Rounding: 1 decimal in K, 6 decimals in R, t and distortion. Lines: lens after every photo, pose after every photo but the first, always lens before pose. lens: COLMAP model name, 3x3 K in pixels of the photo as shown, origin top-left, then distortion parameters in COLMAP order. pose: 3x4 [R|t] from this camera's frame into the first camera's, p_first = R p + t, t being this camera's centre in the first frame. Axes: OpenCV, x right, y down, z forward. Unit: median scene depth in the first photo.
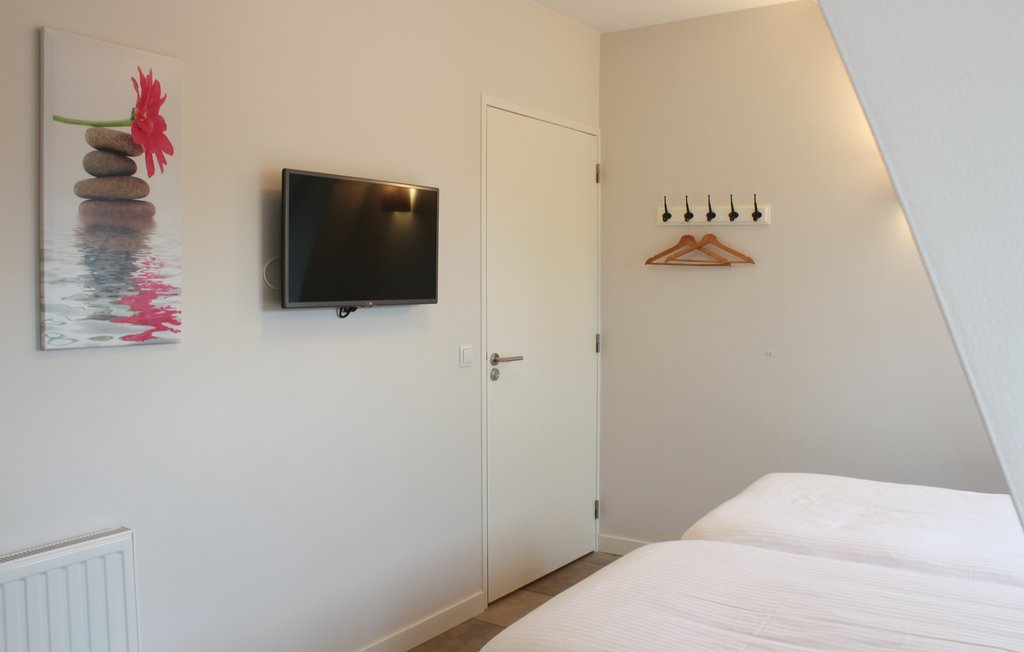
lens RADIAL K [[875.0, 0, 510.1], [0, 875.0, 317.4], [0, 0, 1]] dist [-0.134170, 0.088442]
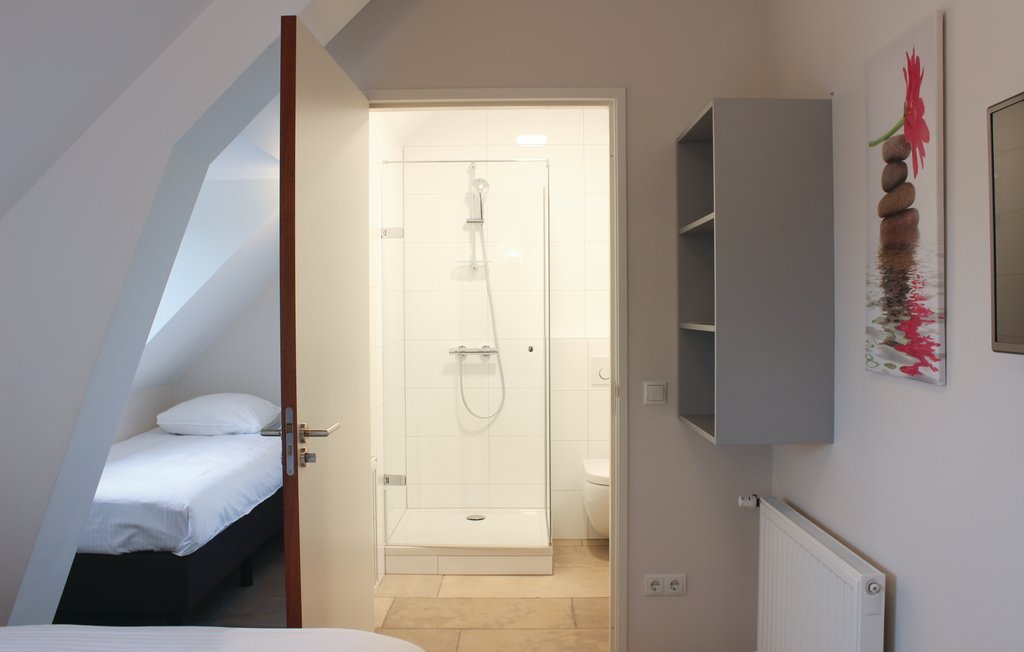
lens RADIAL K [[875.0, 0, 506.0], [0, 875.0, 328.5], [0, 0, 1]] dist [-0.134170, 0.088442]
pose [[-0.838062, 0.015815, -0.545345, 0.359155], [-0.019467, 0.998076, 0.058860, -0.059767], [0.545227, 0.059945, -0.836142, 1.484432]]
